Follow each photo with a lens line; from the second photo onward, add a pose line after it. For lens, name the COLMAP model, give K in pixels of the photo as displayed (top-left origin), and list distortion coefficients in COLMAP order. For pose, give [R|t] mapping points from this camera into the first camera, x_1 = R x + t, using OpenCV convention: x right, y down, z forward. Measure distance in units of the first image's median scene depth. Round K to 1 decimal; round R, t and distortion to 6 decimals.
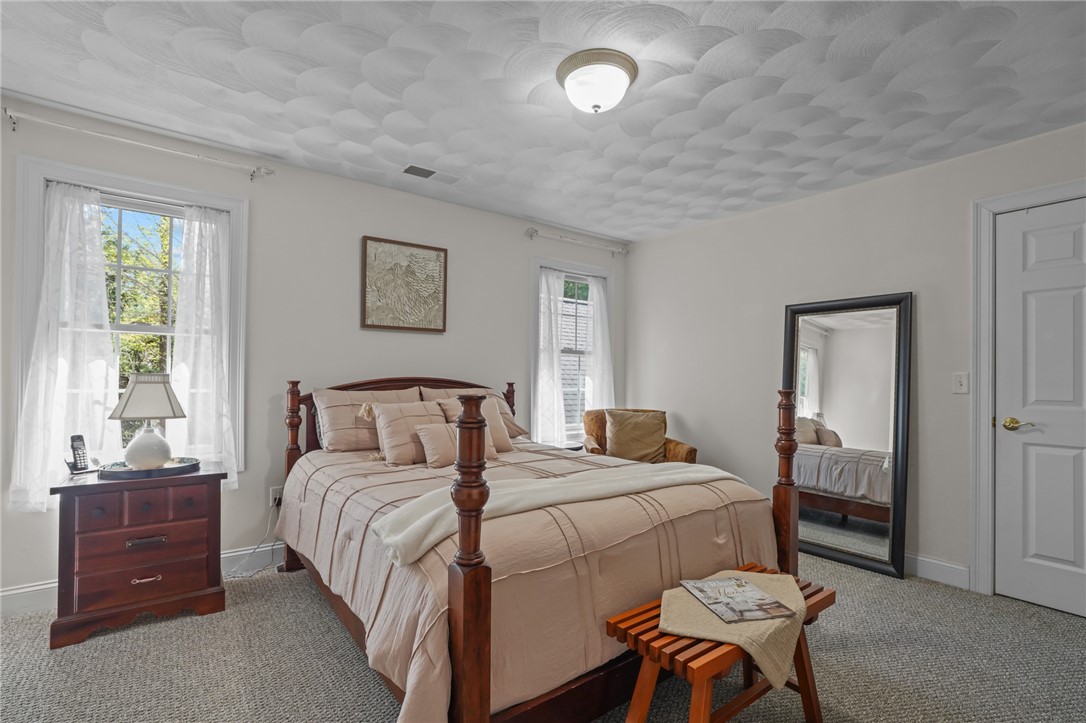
lens RADIAL K [[506.2, 0, 544.8], [0, 506.2, 369.4], [0, 0, 1]] dist [-0.033184, 0.000077]
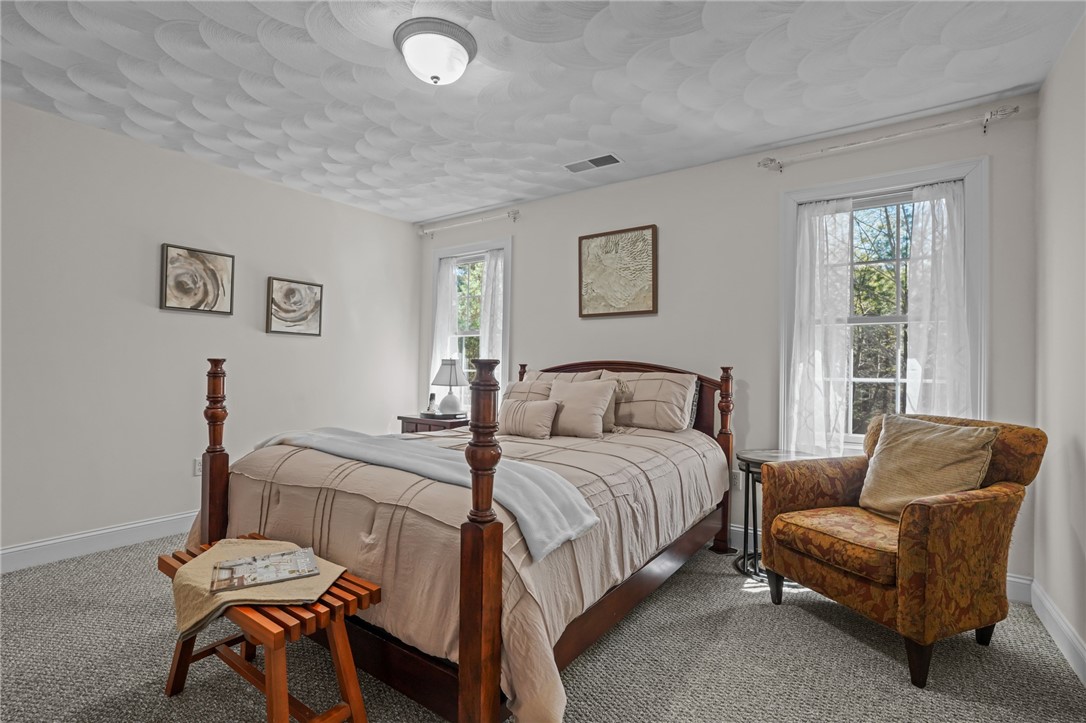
lens RADIAL K [[489.7, 0, 544.2], [0, 489.7, 381.2], [0, 0, 1]] dist [-0.026923, 0.000034]
pose [[0.314095, 0.024282, -0.949081, 0.760103], [0.009020, 0.999551, 0.028558, 0.031686], [0.949349, -0.017530, 0.313735, 0.641624]]
